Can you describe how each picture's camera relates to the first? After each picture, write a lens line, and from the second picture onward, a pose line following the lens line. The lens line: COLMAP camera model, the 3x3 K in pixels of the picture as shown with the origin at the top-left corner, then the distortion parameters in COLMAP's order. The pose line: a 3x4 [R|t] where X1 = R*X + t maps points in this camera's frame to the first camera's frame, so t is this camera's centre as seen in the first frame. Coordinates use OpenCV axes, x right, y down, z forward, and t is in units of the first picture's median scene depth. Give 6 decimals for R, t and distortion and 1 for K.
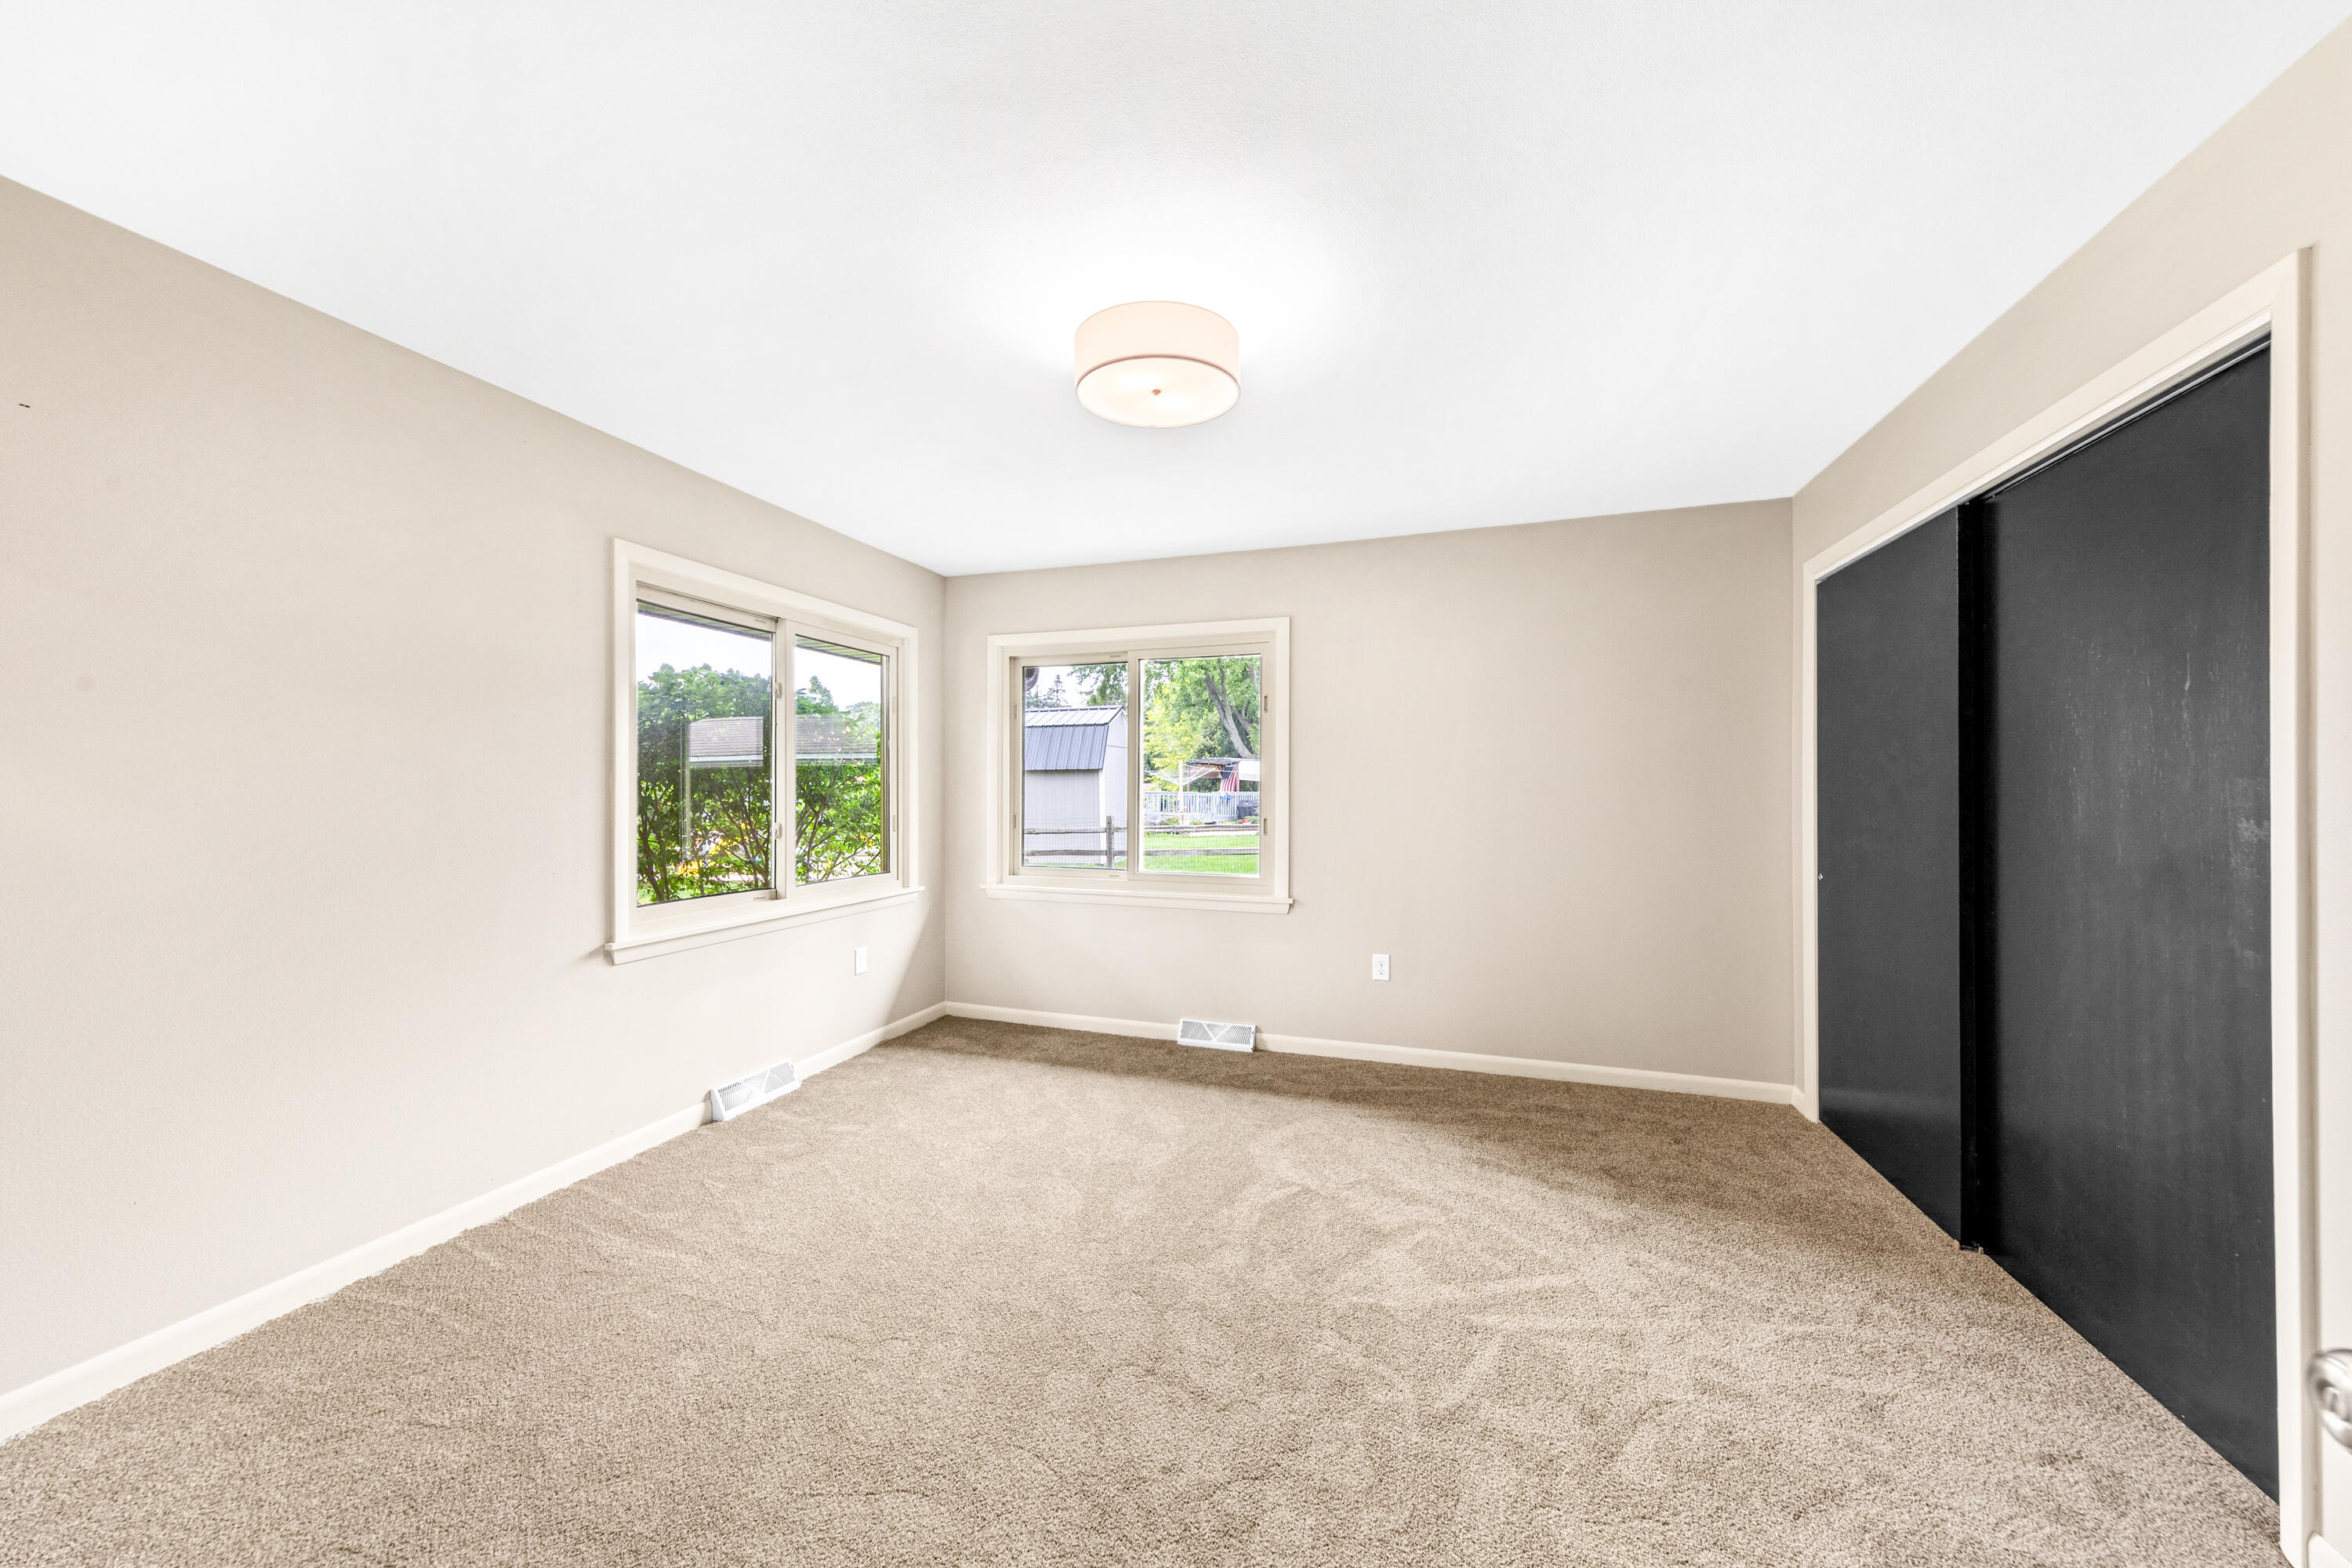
lens RADIAL K [[815.0, 0, 1179.7], [0, 815.0, 803.1], [0, 0, 1]] dist [0.000831, 0.000050]
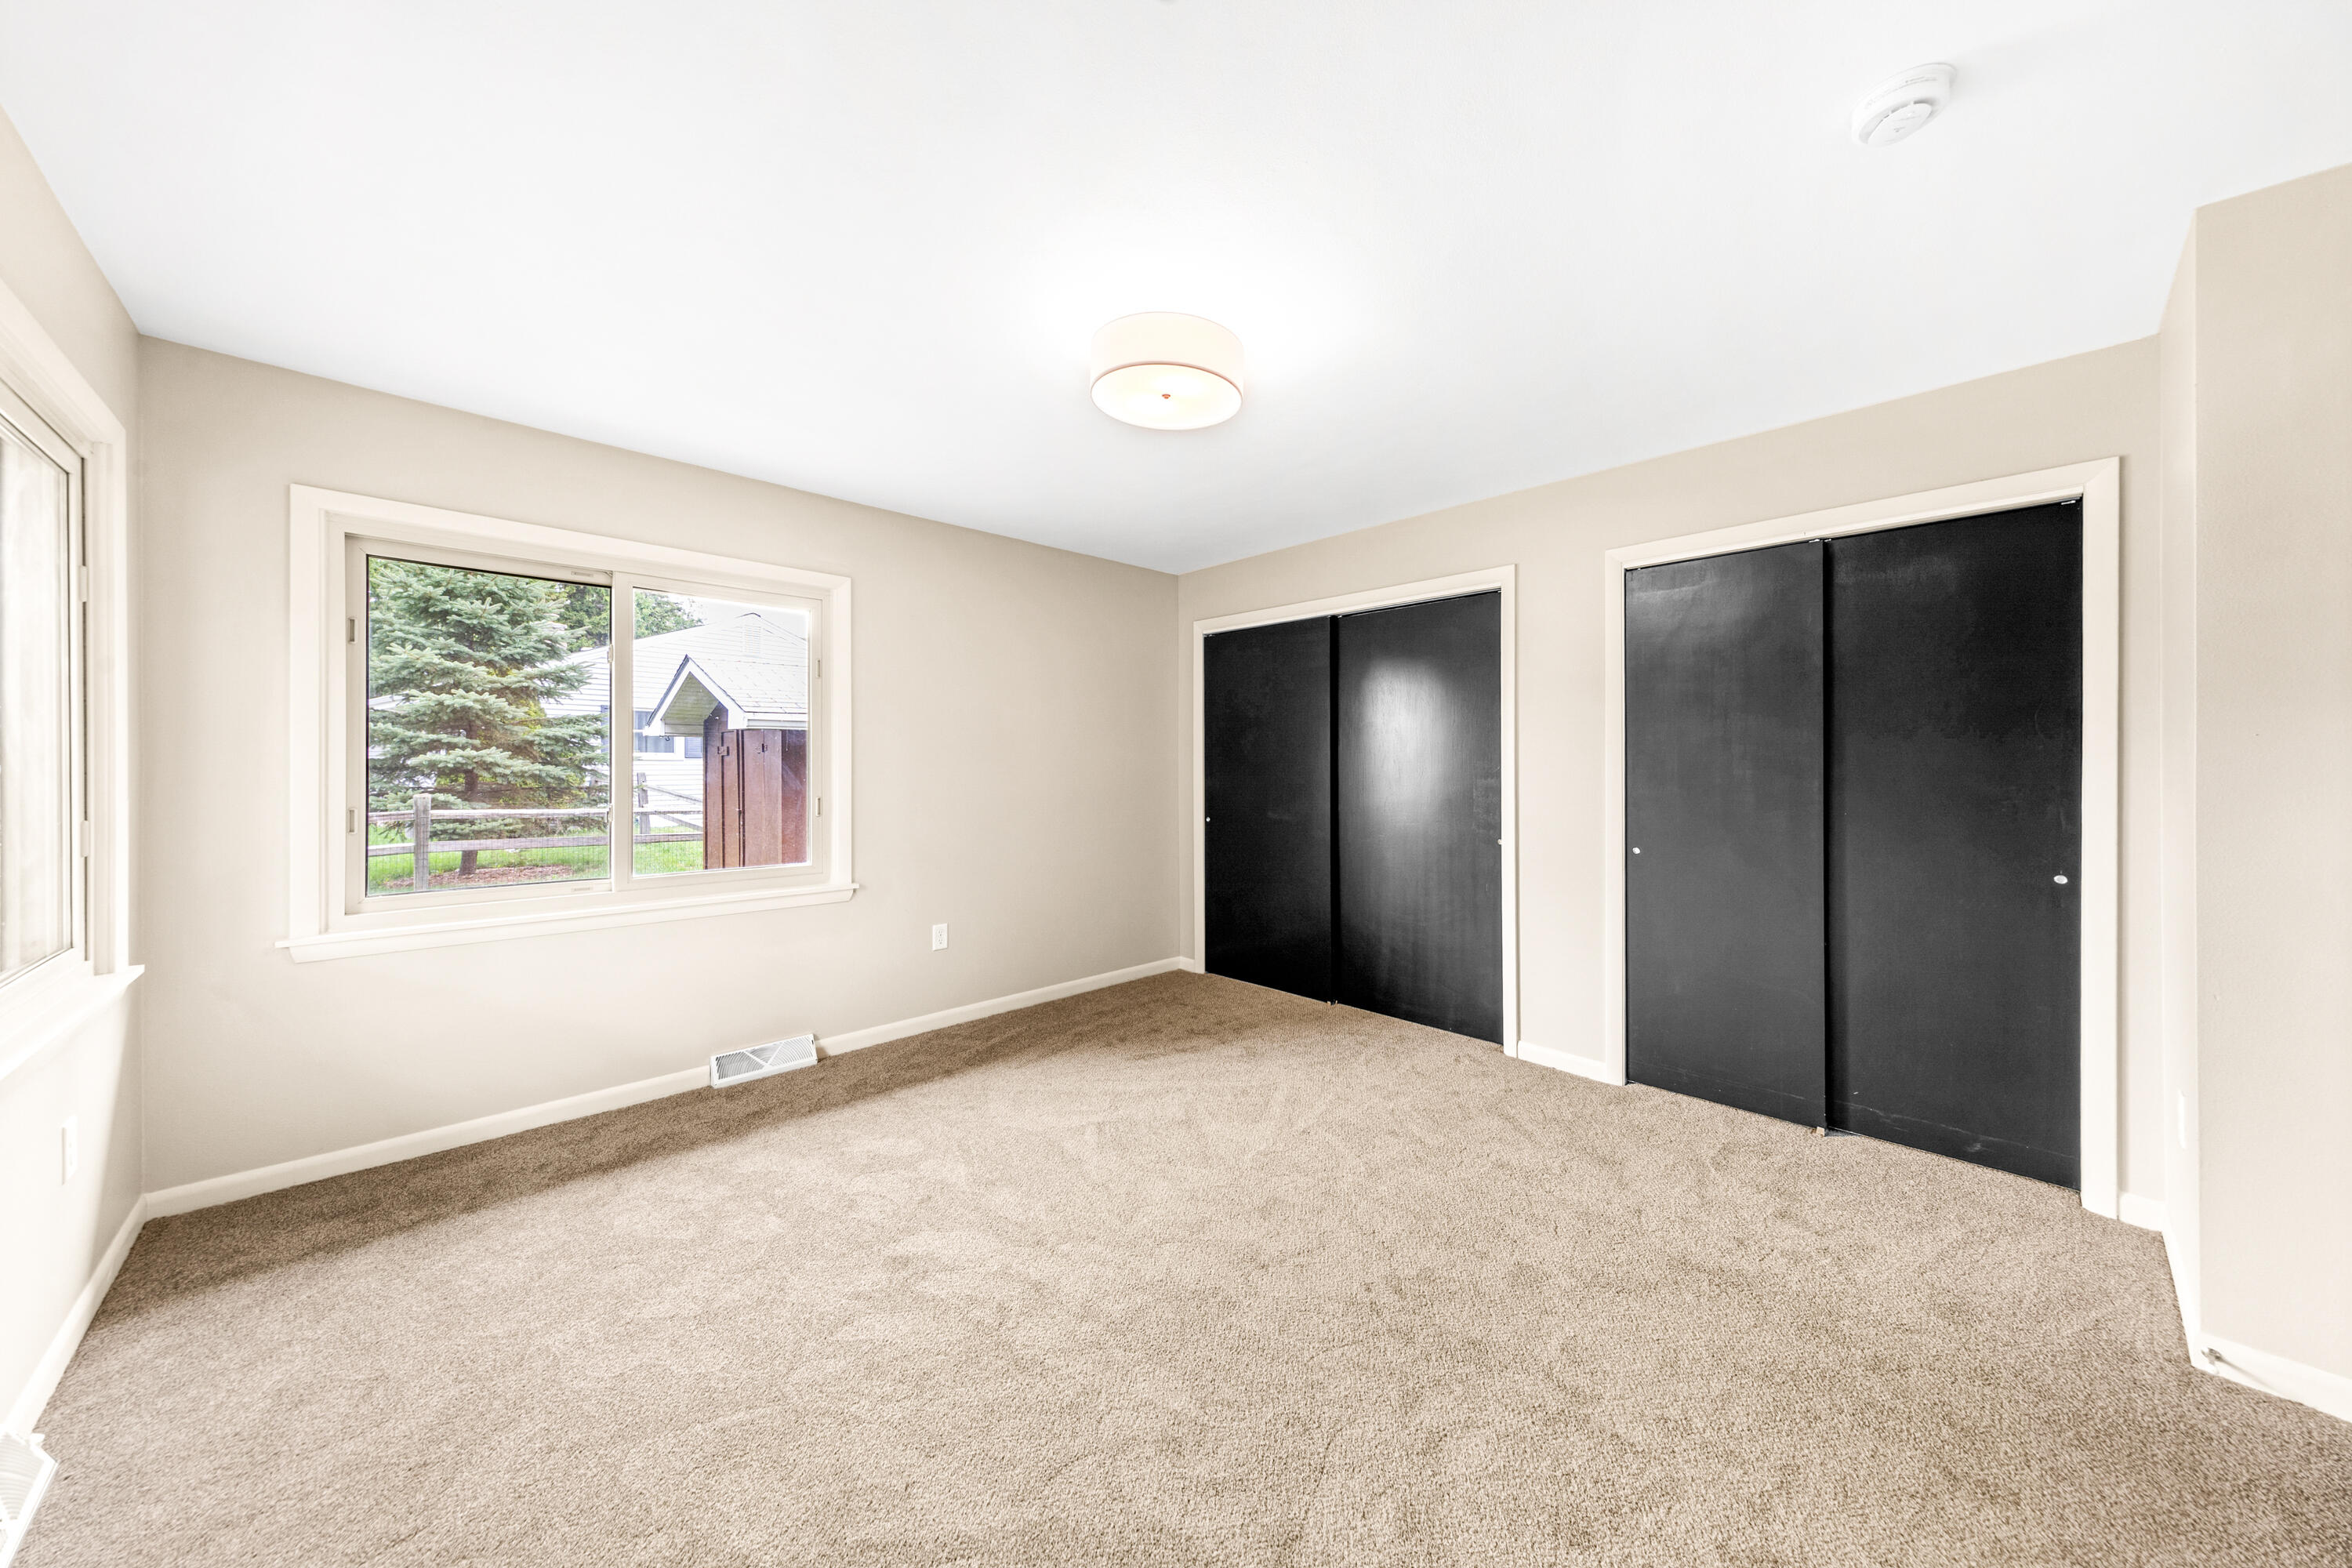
lens RADIAL K [[787.5, 0, 1172.8], [0, 787.5, 773.0], [0, 0, 1]] dist [0.000471, 0.000050]
pose [[0.469038, -0.008570, 0.883137, -0.555753], [0.014515, 0.999893, 0.001994, -0.004580], [-0.883059, 0.011884, 0.469112, 0.299795]]
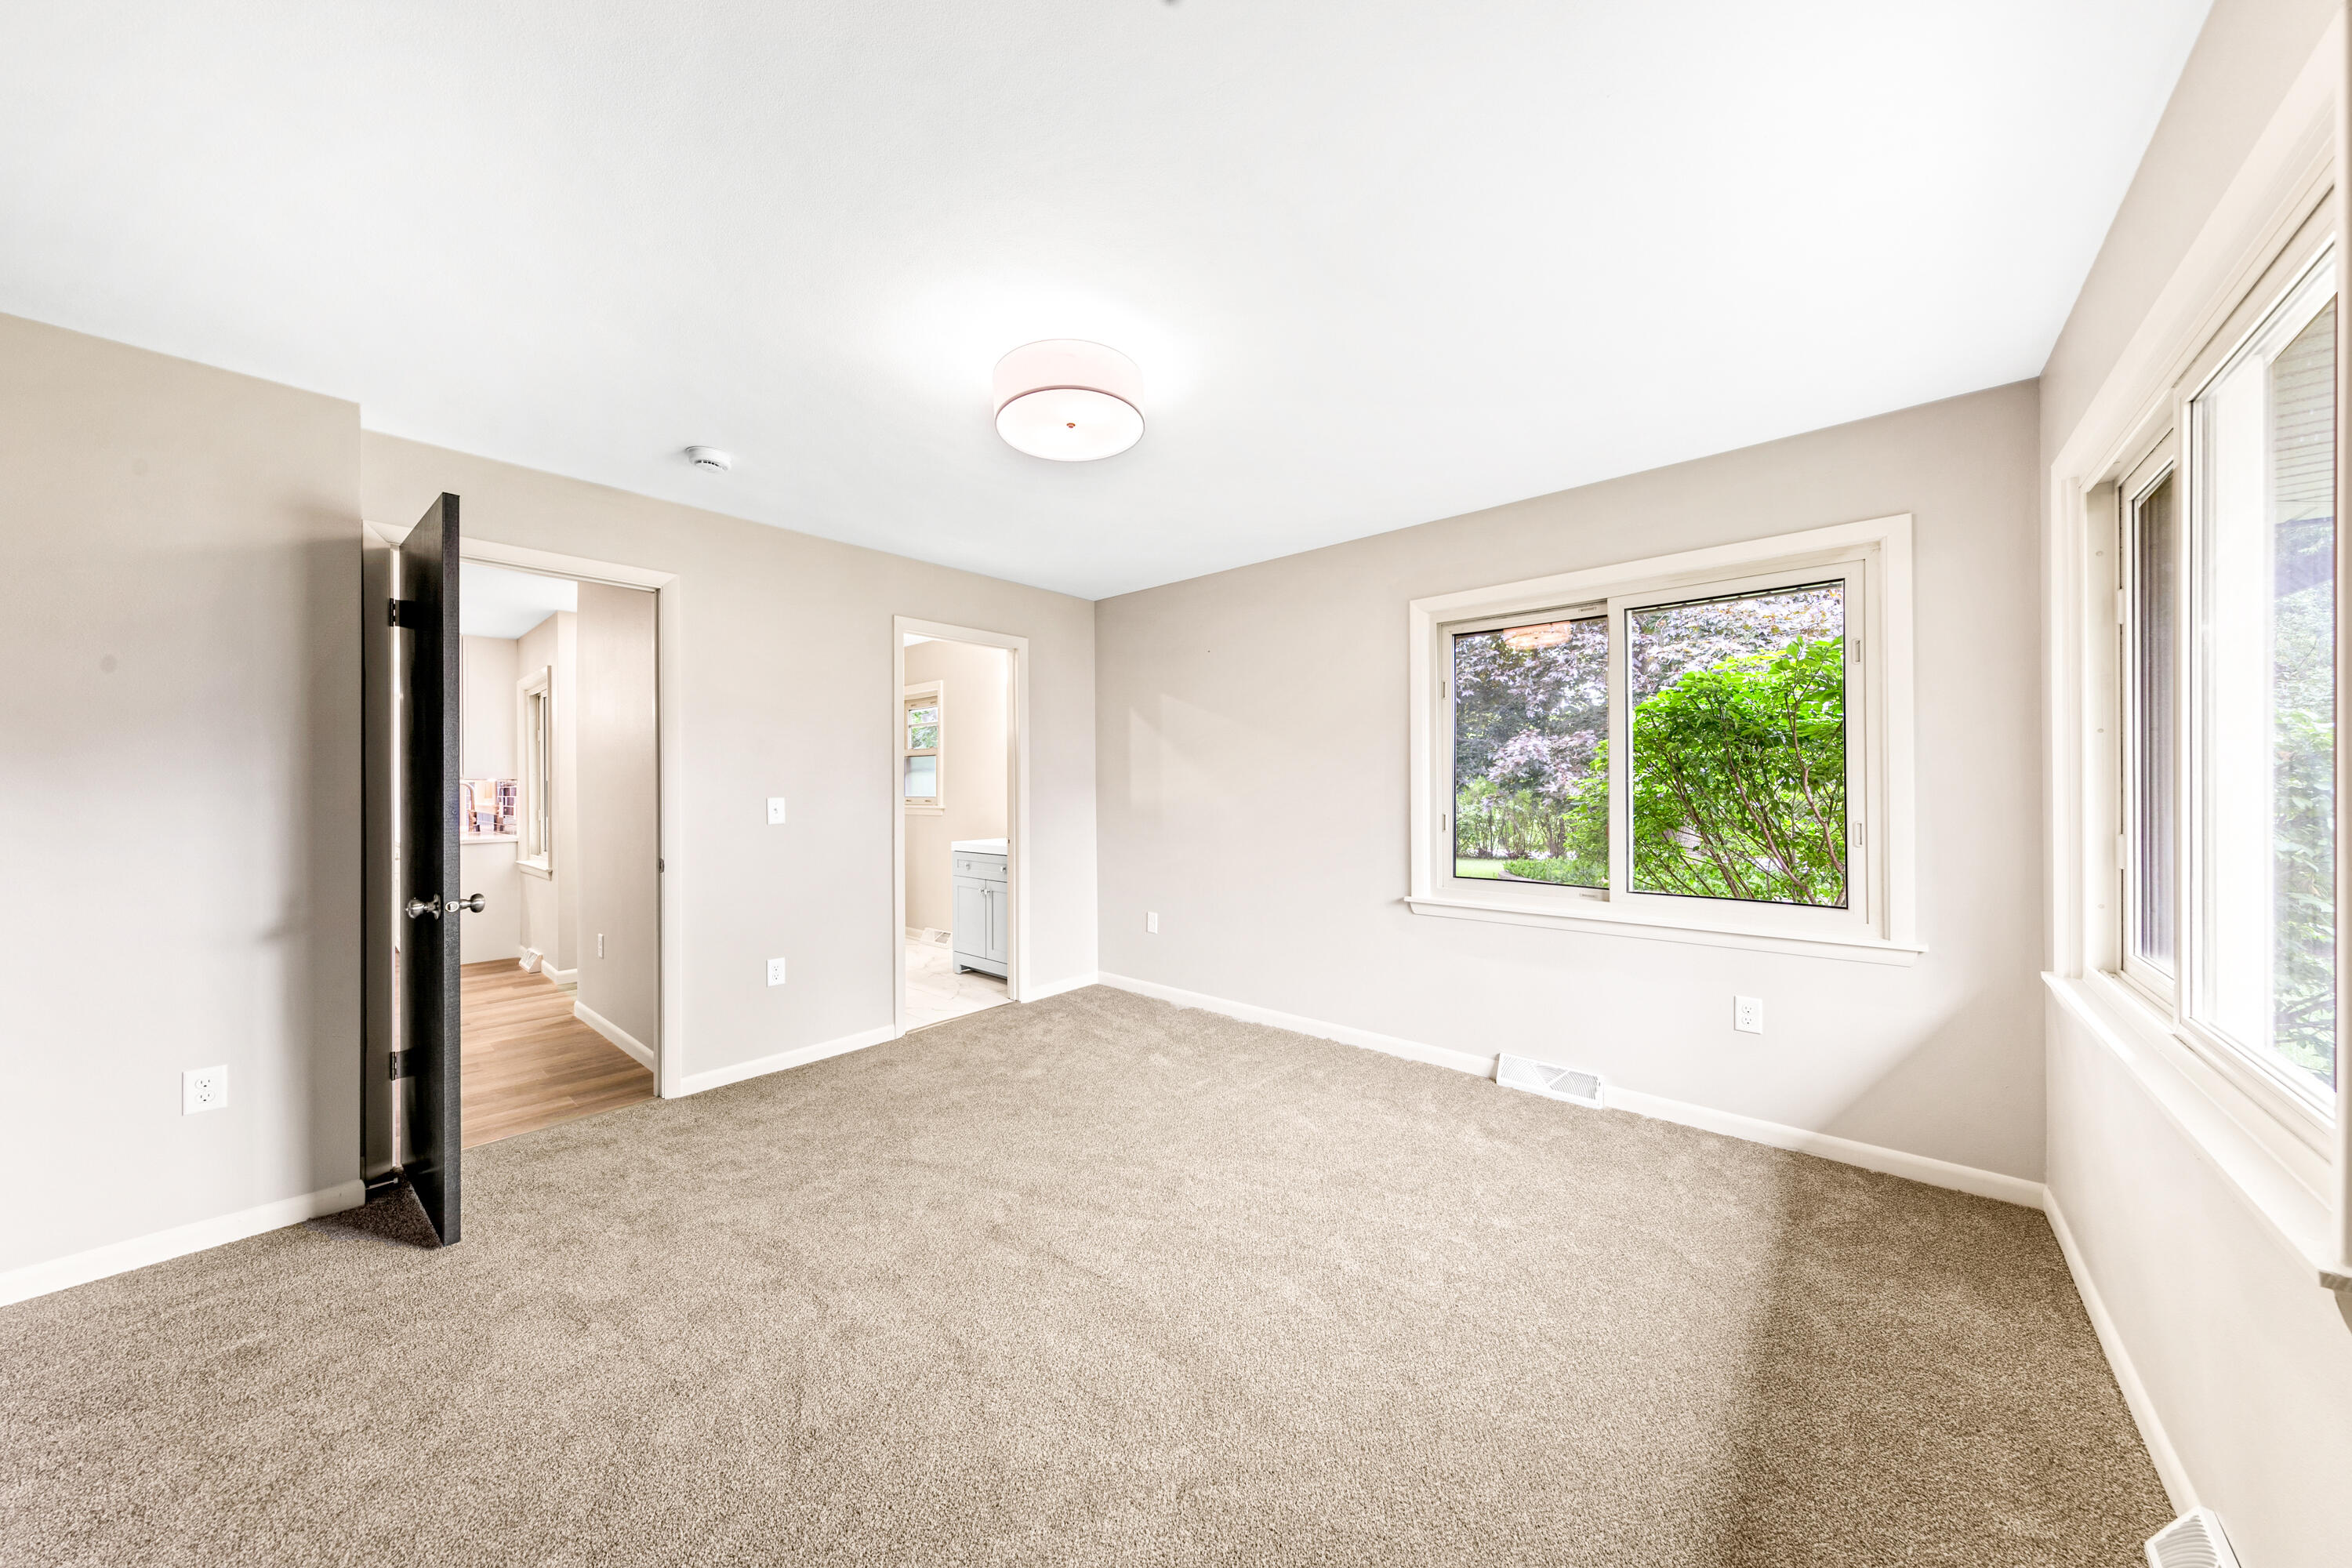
lens RADIAL K [[787.5, 0, 1172.8], [0, 787.5, 773.0], [0, 0, 1]] dist [0.000471, 0.000050]
pose [[-0.394106, -0.008623, -0.919025, 0.536539], [-0.004664, 0.999962, -0.007383, -0.019082], [0.919053, 0.001377, -0.394131, 0.915534]]
